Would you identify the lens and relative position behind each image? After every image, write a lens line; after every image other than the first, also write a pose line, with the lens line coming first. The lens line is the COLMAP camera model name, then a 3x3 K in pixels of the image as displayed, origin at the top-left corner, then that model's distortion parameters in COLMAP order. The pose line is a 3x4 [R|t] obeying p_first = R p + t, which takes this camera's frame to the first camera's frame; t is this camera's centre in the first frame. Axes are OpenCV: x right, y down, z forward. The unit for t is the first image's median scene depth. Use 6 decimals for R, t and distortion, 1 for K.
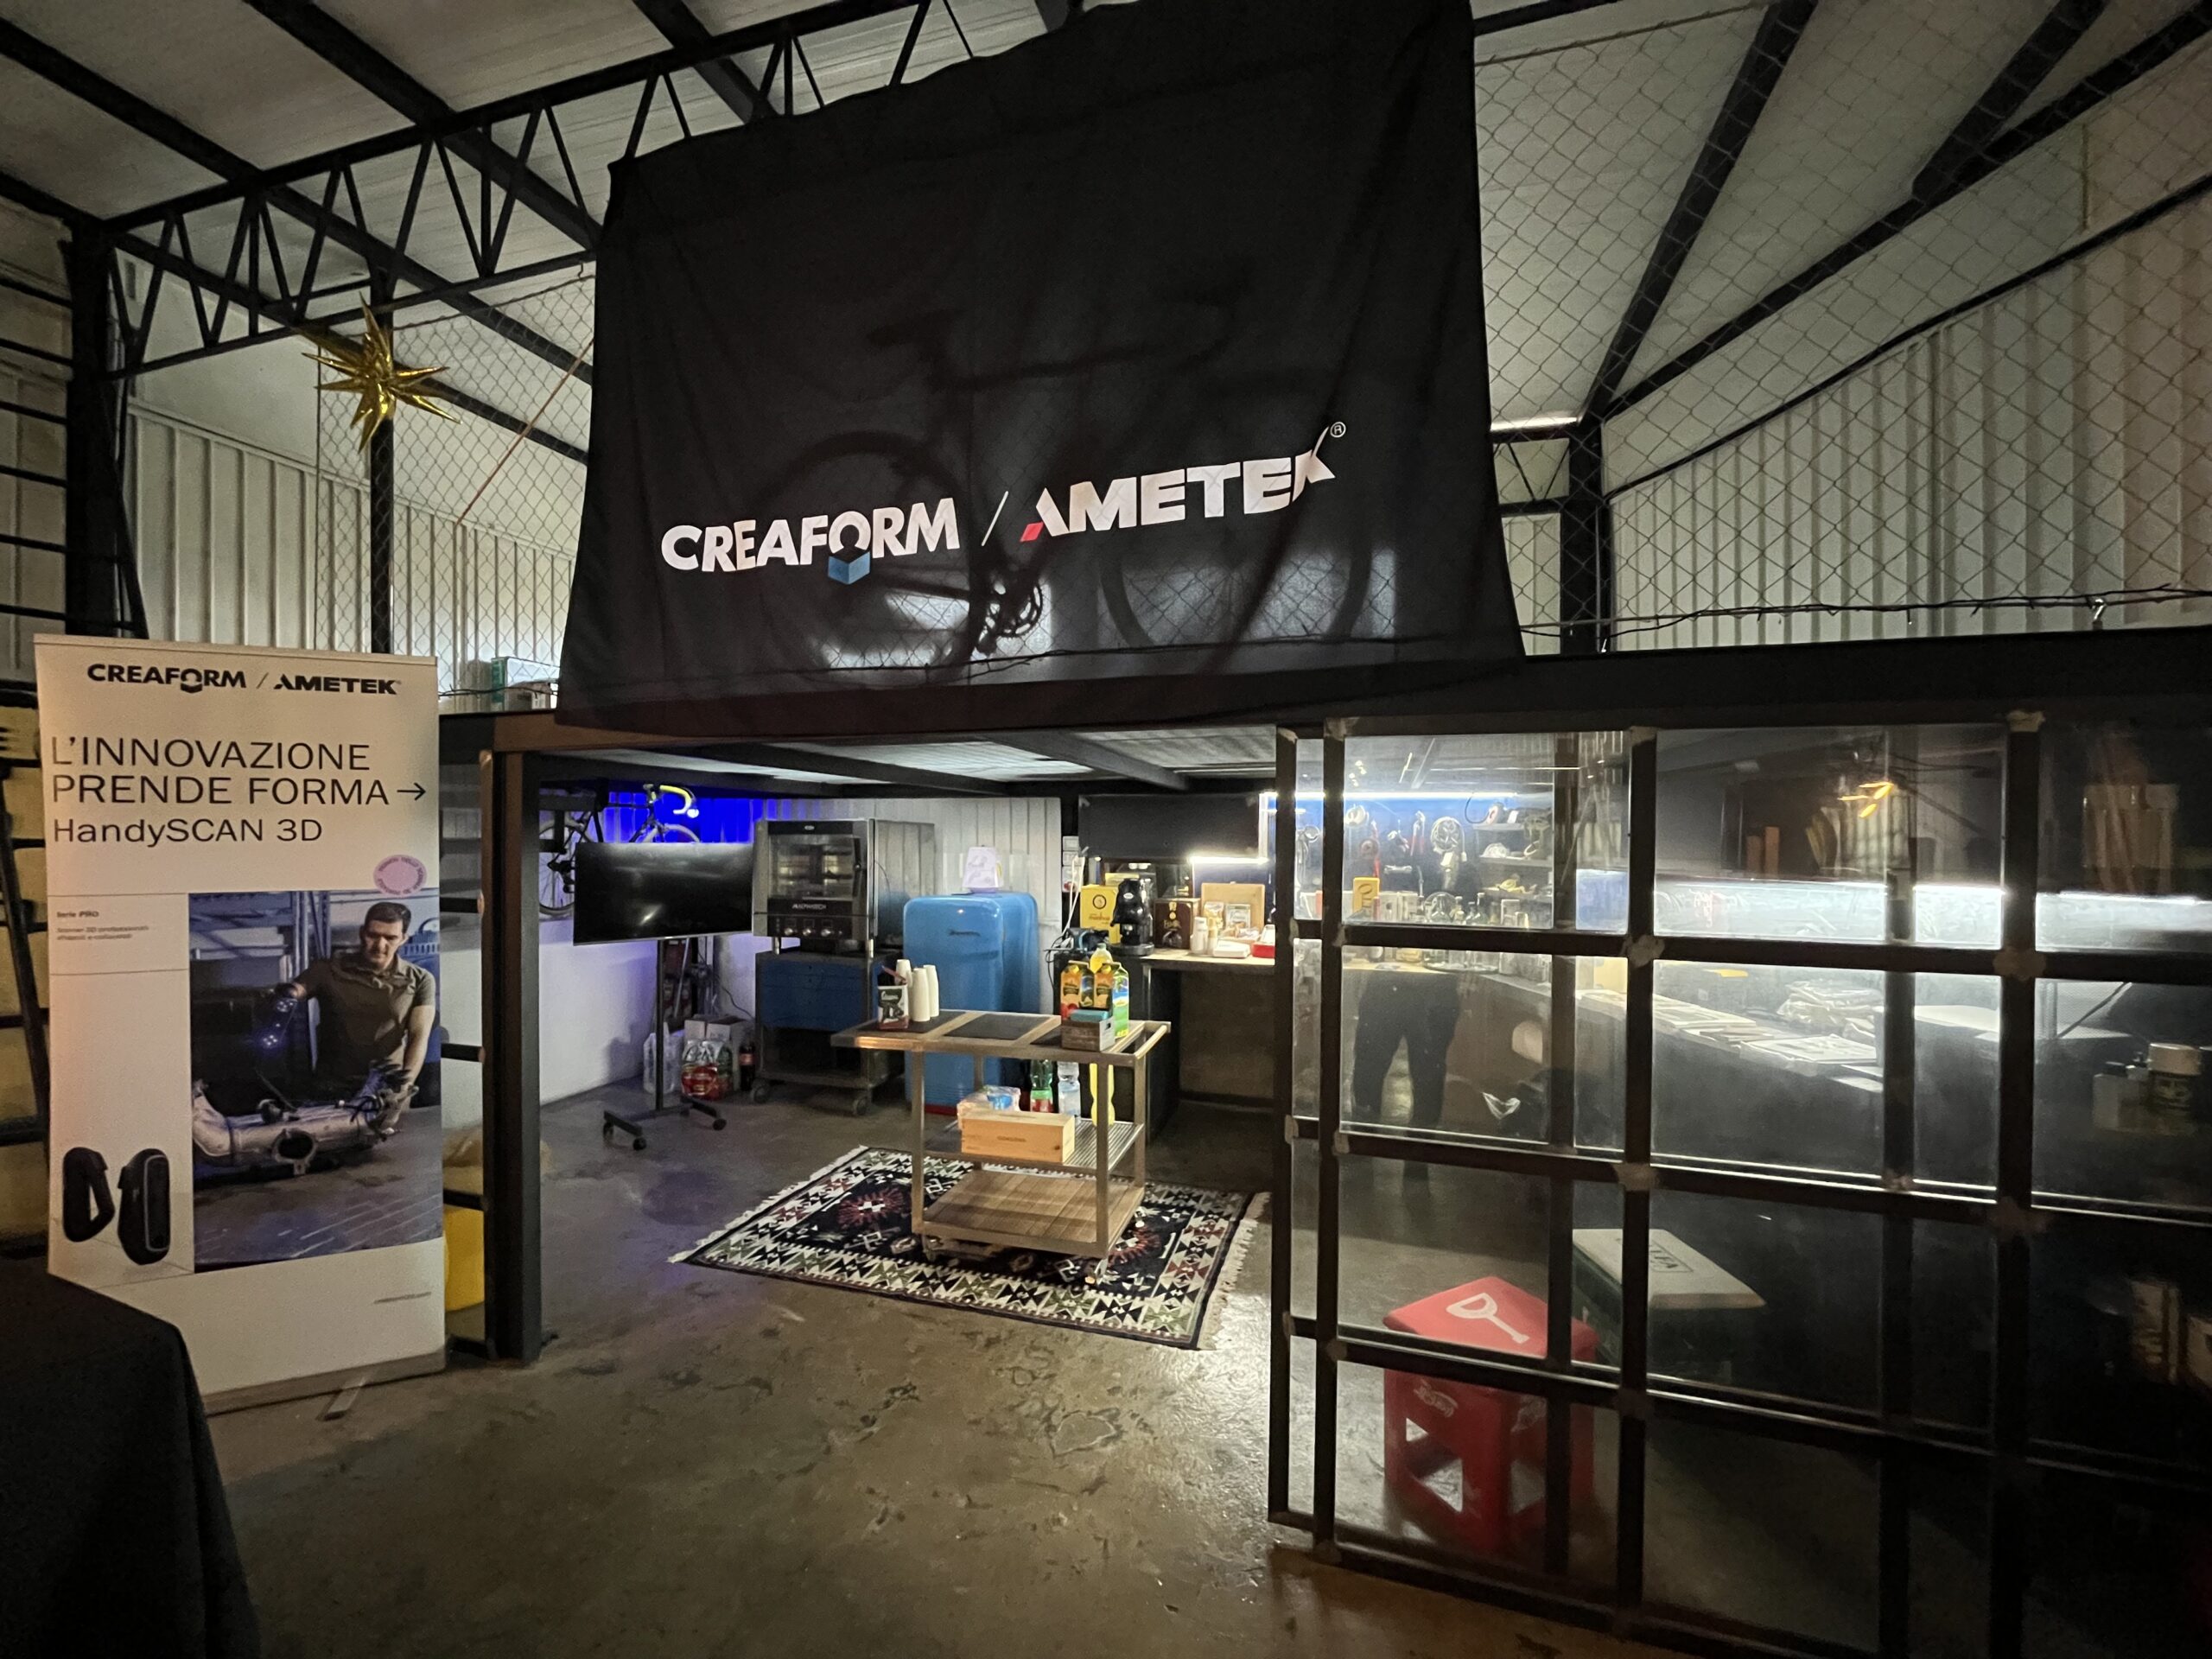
lens RADIAL K [[897.2, 0, 1105.0], [0, 897.2, 837.5], [0, 0, 1]] dist [-0.000266, -0.000800]
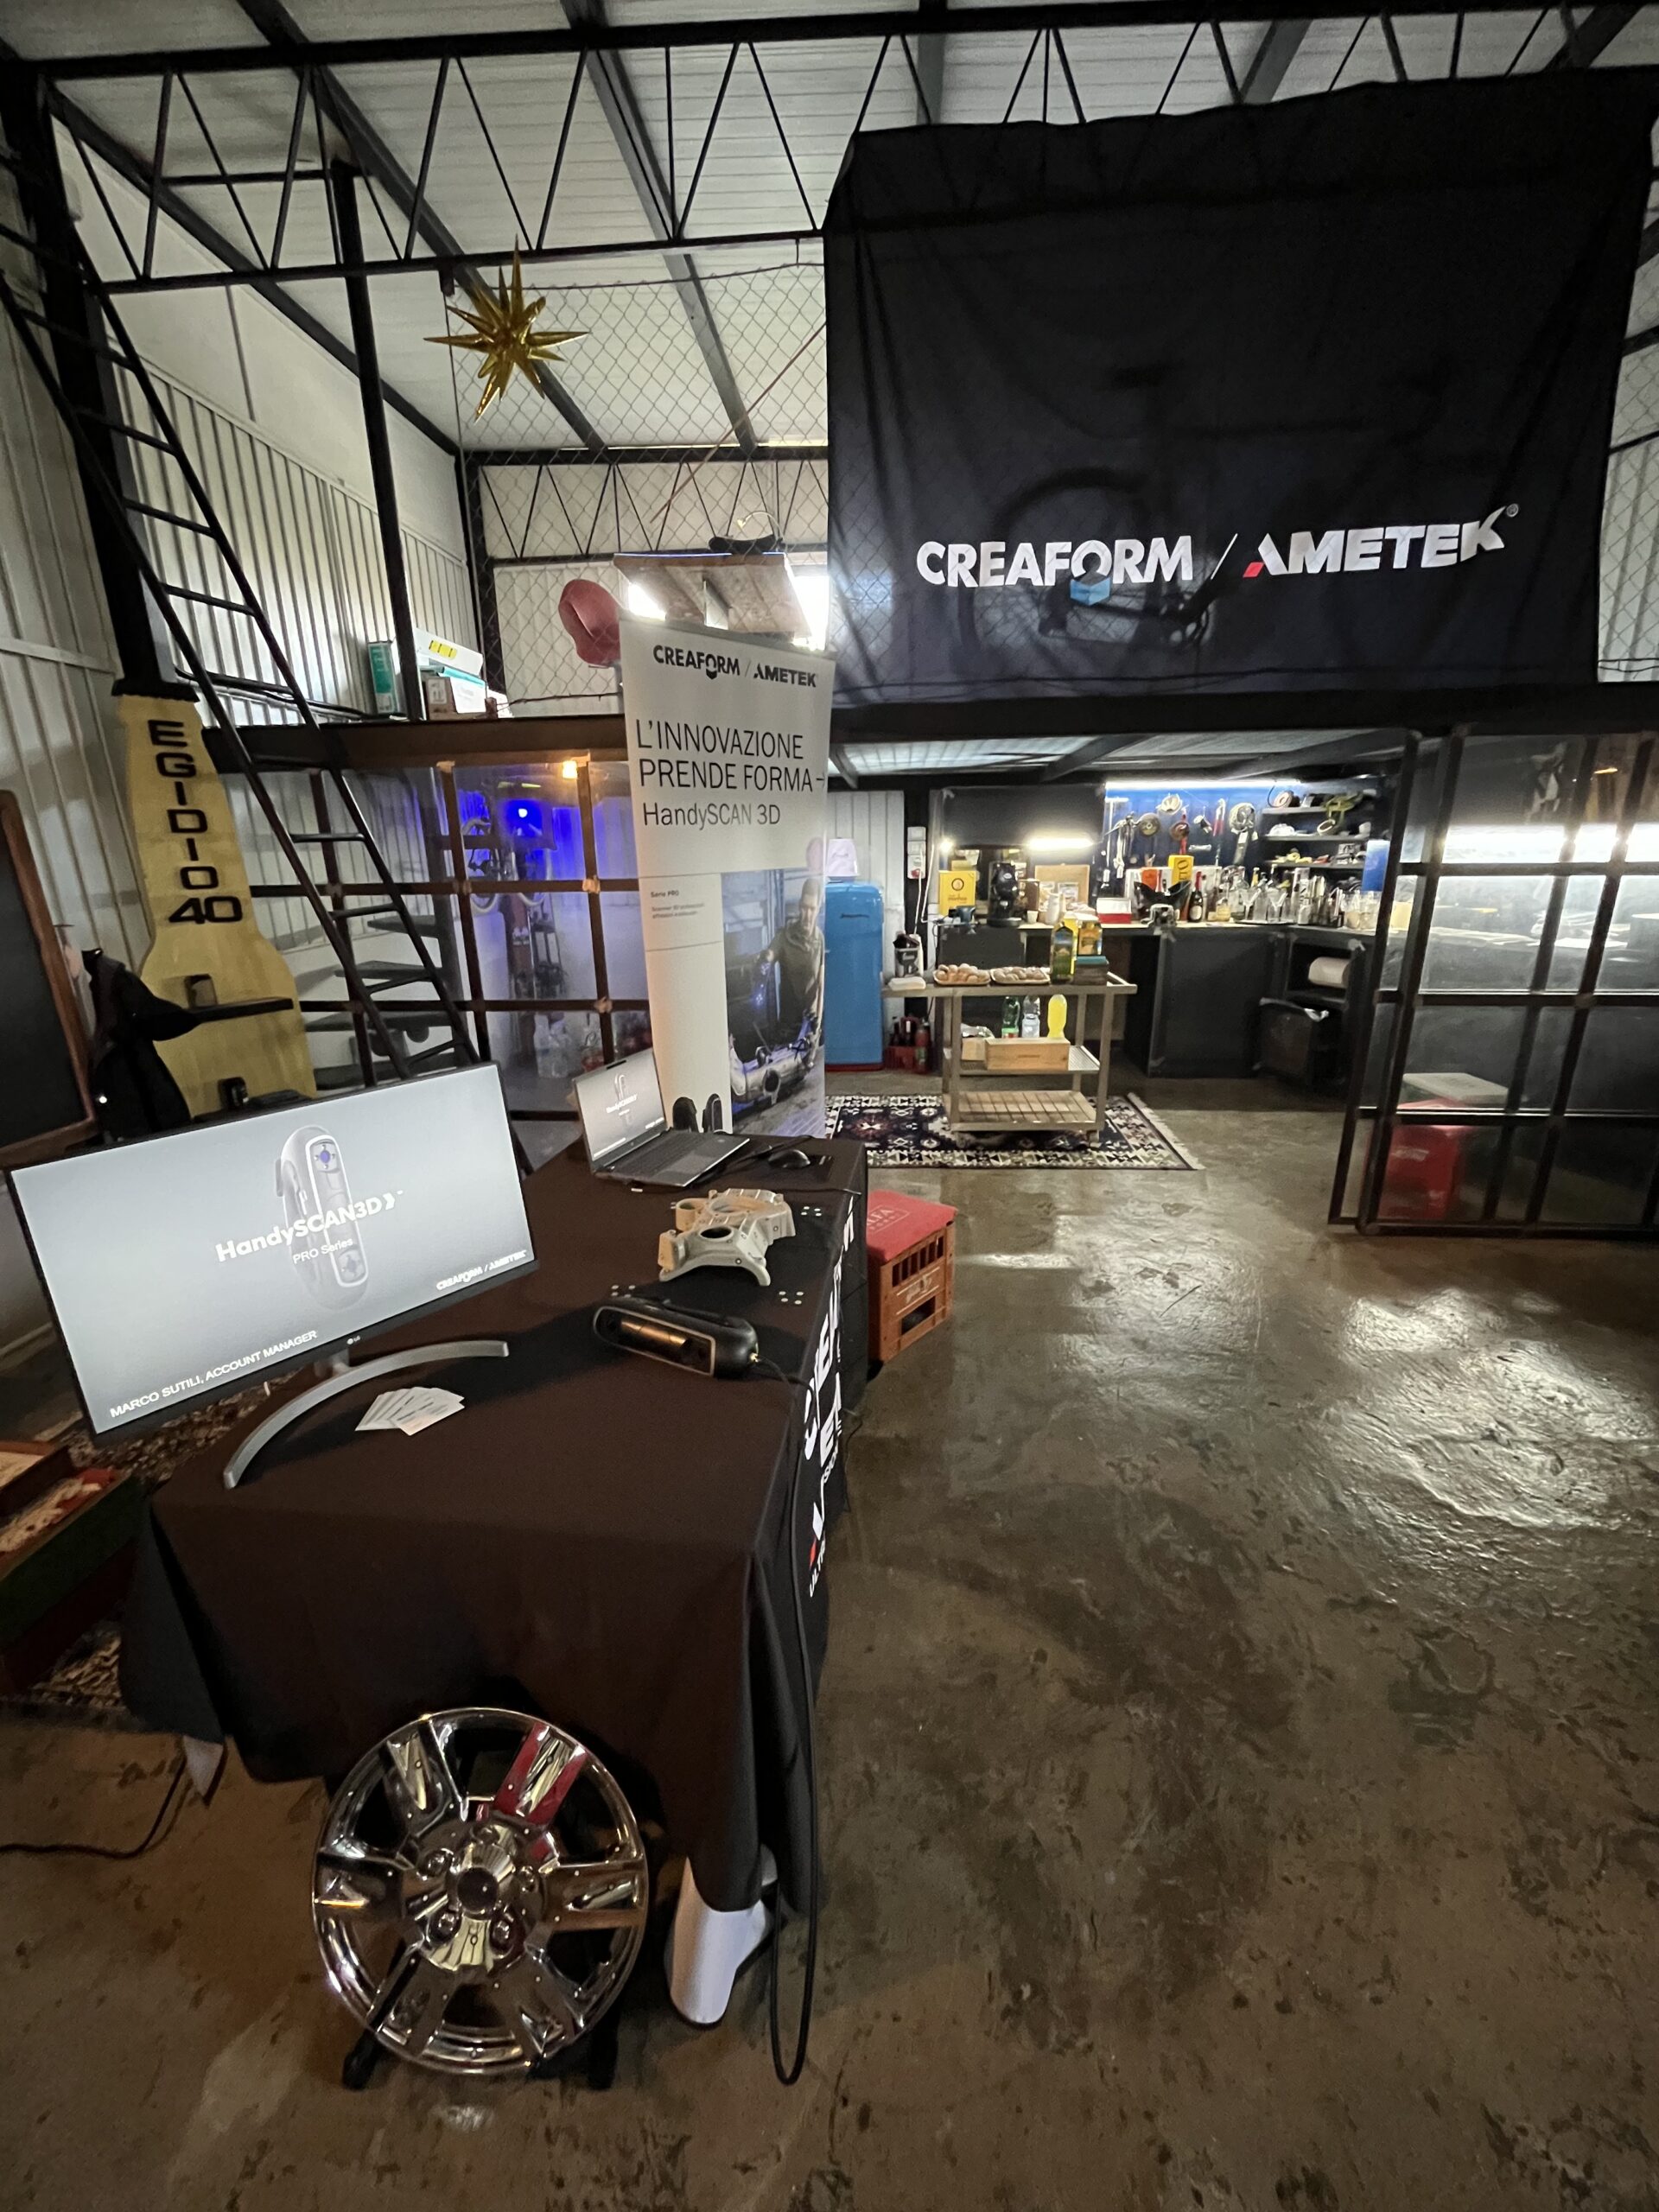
lens RADIAL K [[897.2, 0, 830.0], [0, 897.2, 1106.2], [0, 0, 1]] dist [-0.000266, -0.000800]
pose [[0.973978, -0.084072, 0.210471, -0.915584], [0.021296, 0.958494, 0.284317, 0.026870], [-0.225638, -0.272437, 0.935343, -0.282066]]
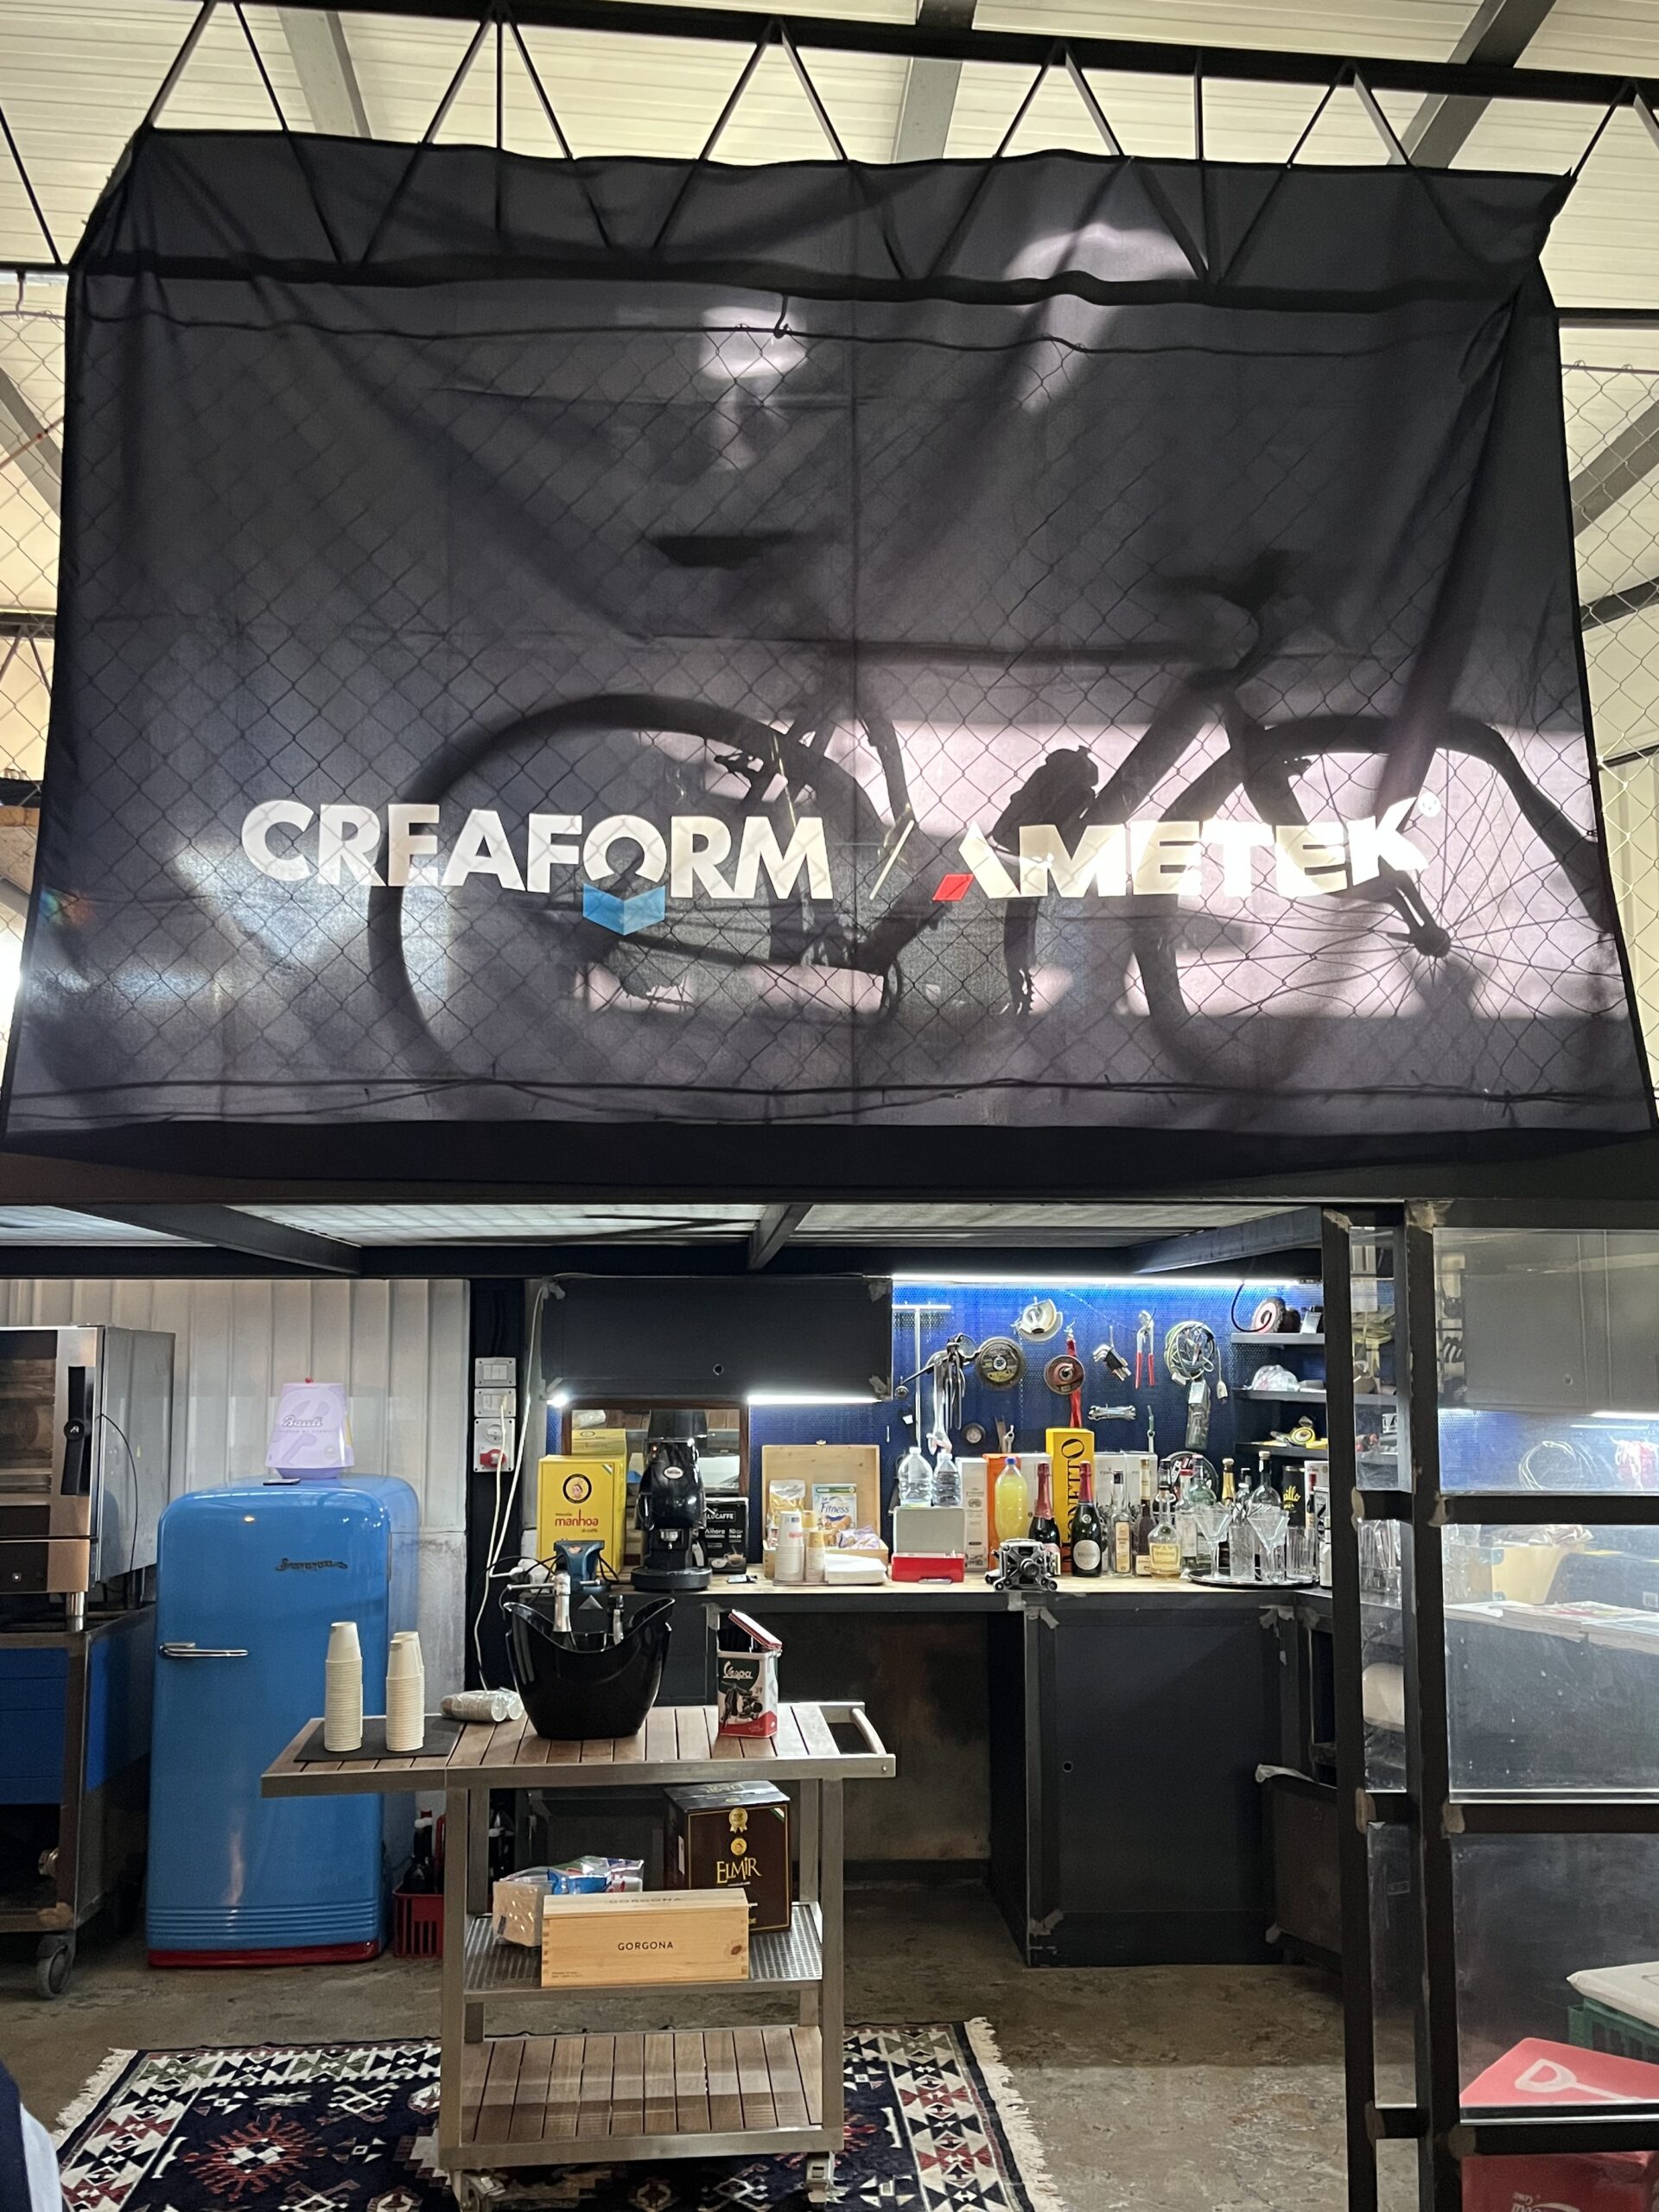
lens RADIAL K [[1963.5, 0, 832.3], [0, 1963.5, 1108.1], [0, 0, 1]] dist [0.040313, -0.030556]
pose [[0.932010, 0.038992, 0.360329, -0.585258], [0.005617, 0.992522, -0.121933, -0.010239], [-0.362389, 0.115667, 0.924822, -0.221232]]
